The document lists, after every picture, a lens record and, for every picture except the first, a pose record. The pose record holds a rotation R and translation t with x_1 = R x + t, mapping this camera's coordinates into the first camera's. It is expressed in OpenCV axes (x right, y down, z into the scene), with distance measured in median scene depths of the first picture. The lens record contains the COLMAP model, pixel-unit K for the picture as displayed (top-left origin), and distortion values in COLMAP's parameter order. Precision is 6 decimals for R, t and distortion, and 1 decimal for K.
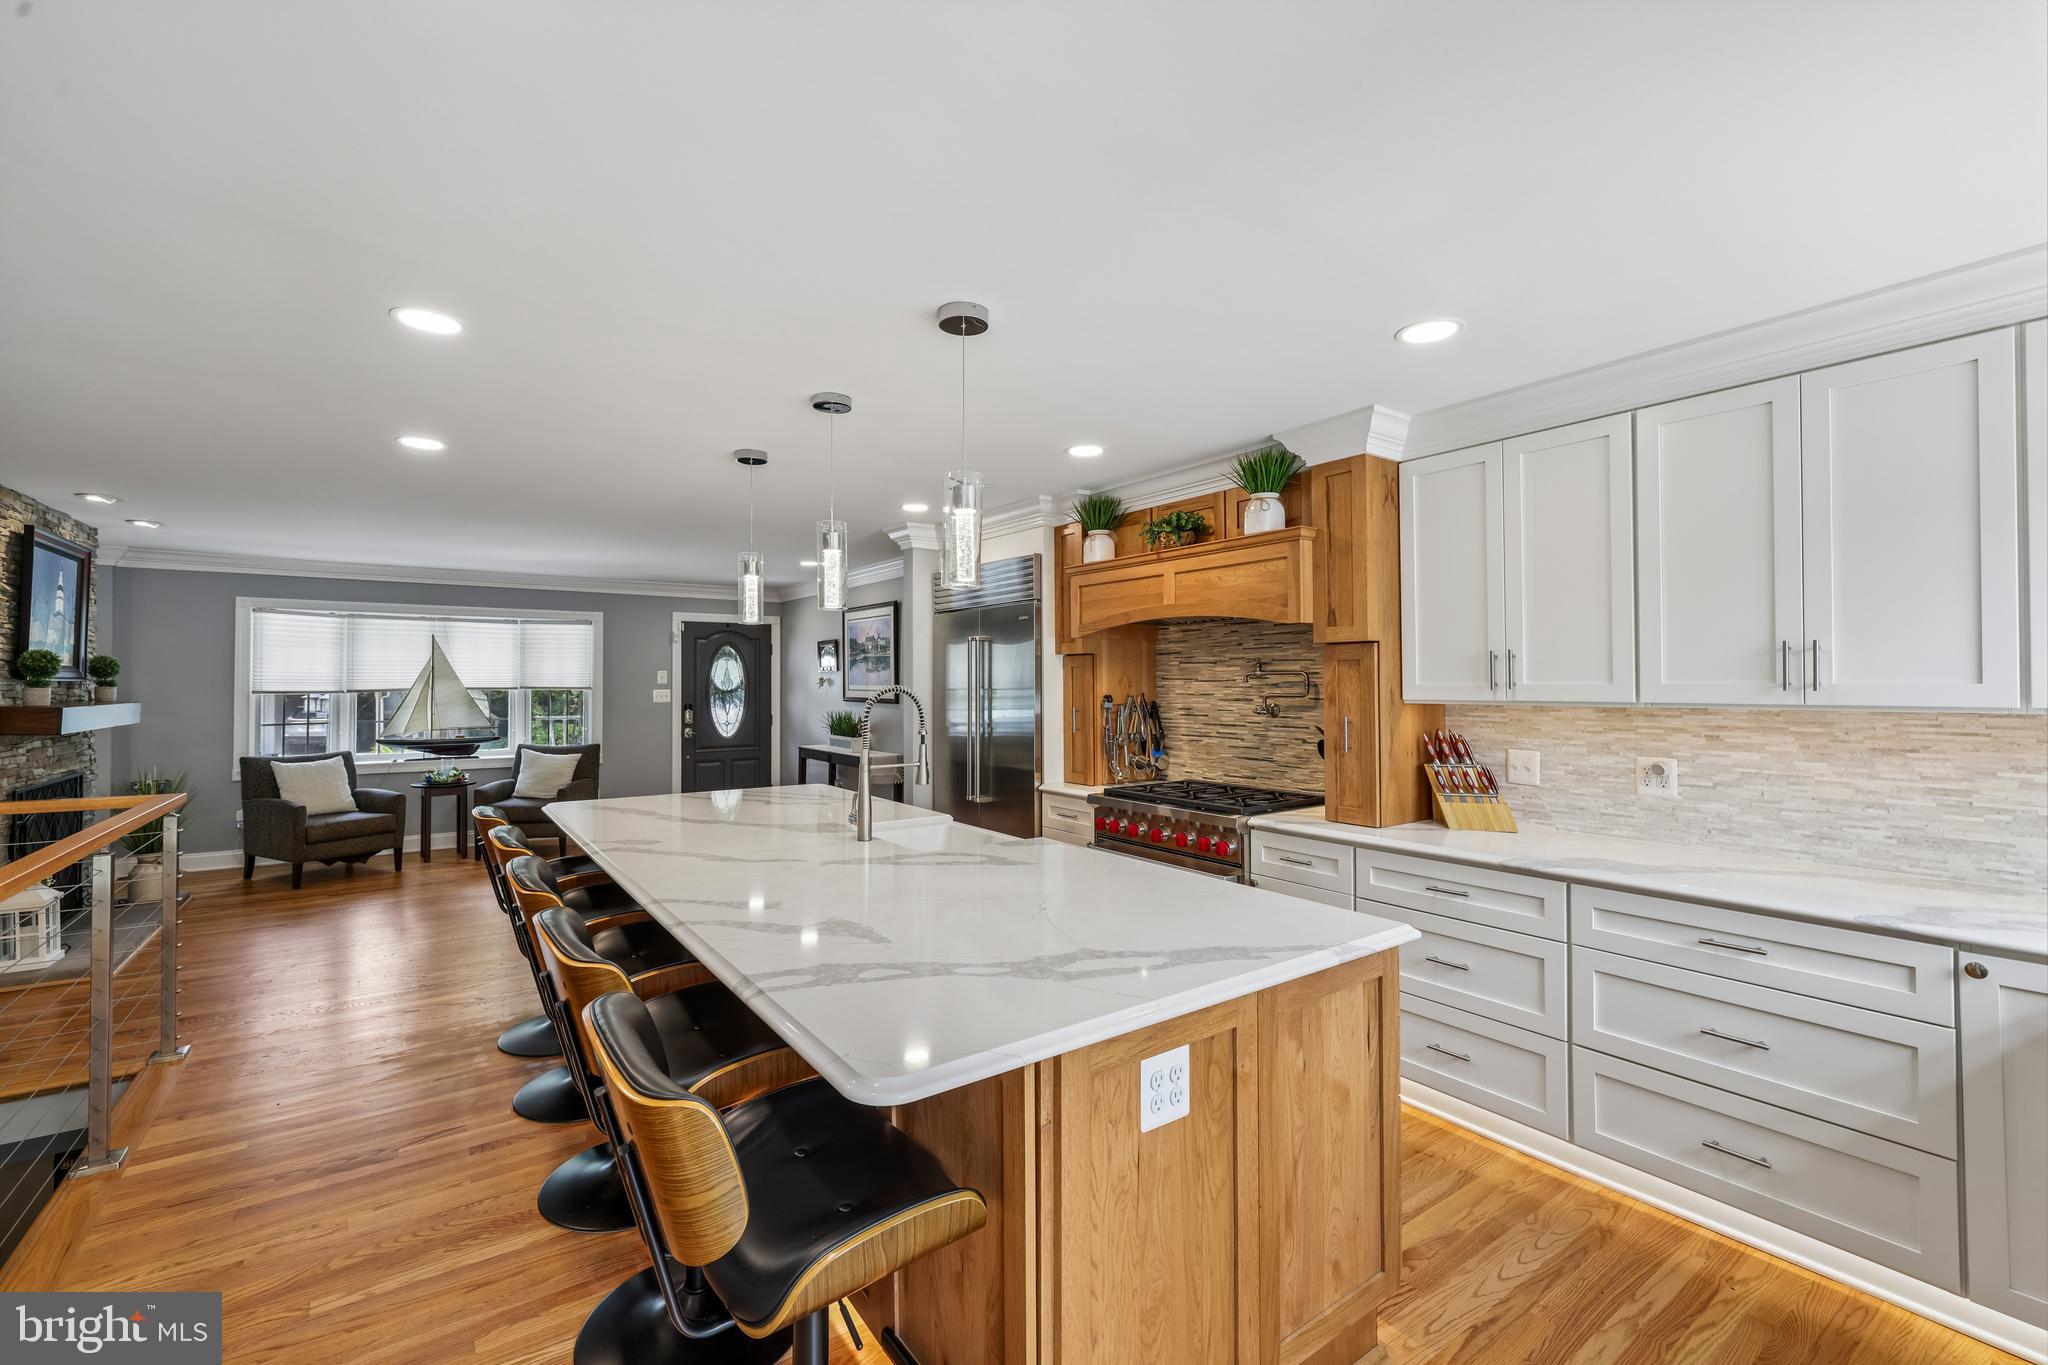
lens RADIAL K [[859.9, 0, 1016.6], [0, 859.9, 674.7], [0, 0, 1]] dist [-0.001273, 0.000167]
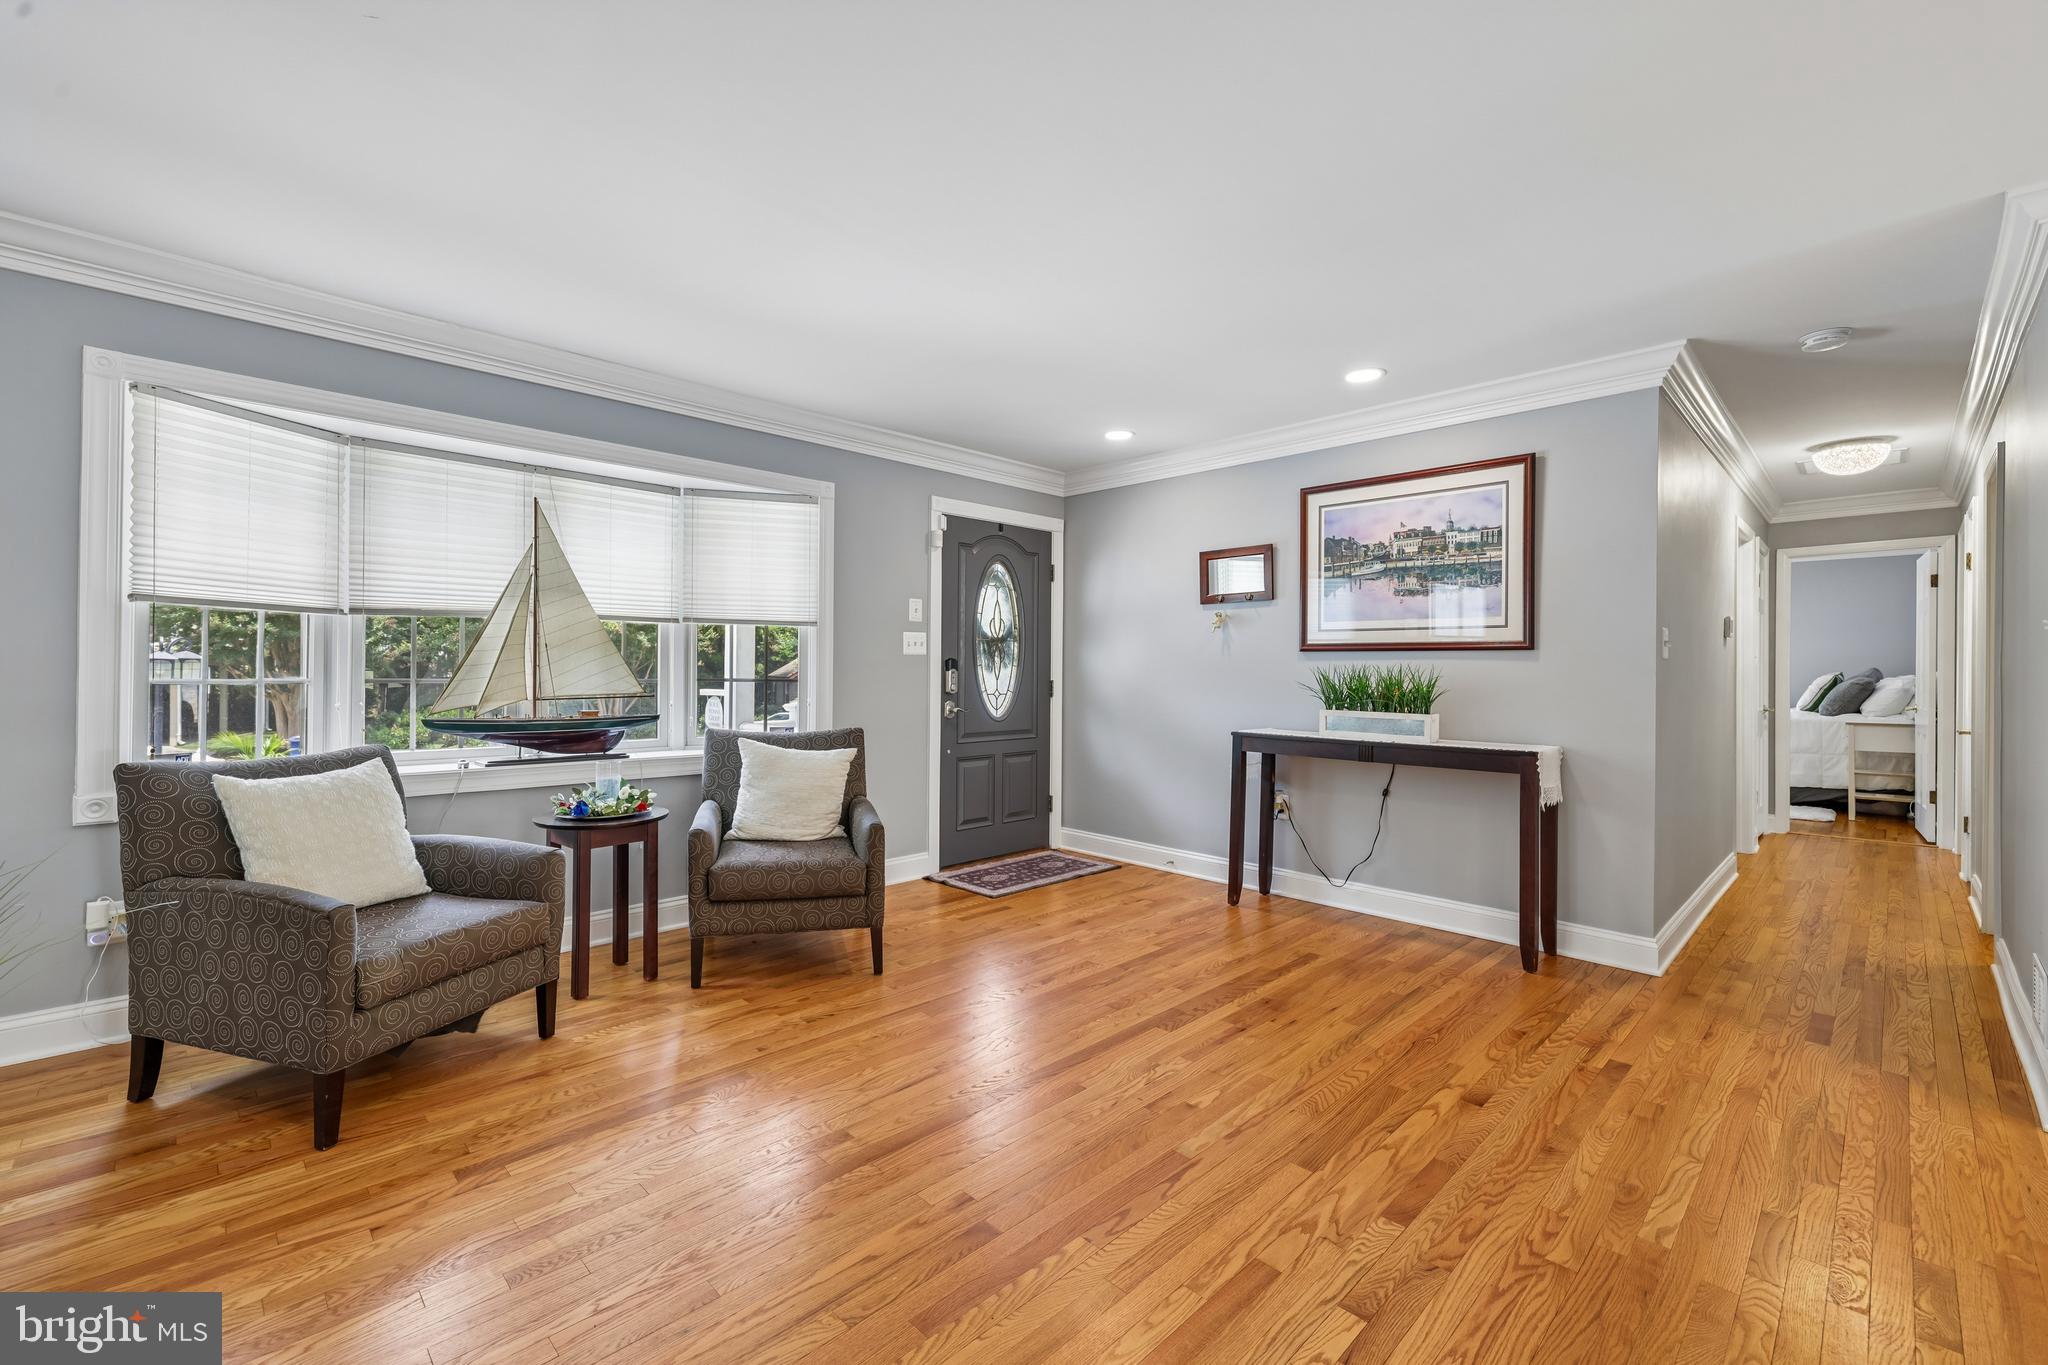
lens RADIAL K [[859.9, 0, 1012.6], [0, 859.9, 668.6], [0, 0, 1]] dist [-0.001273, 0.000167]
pose [[0.987122, 0.009480, 0.159690, -0.551339], [-0.010610, 0.999924, 0.006224, 0.046104], [-0.159619, -0.007838, 0.987148, 0.545889]]
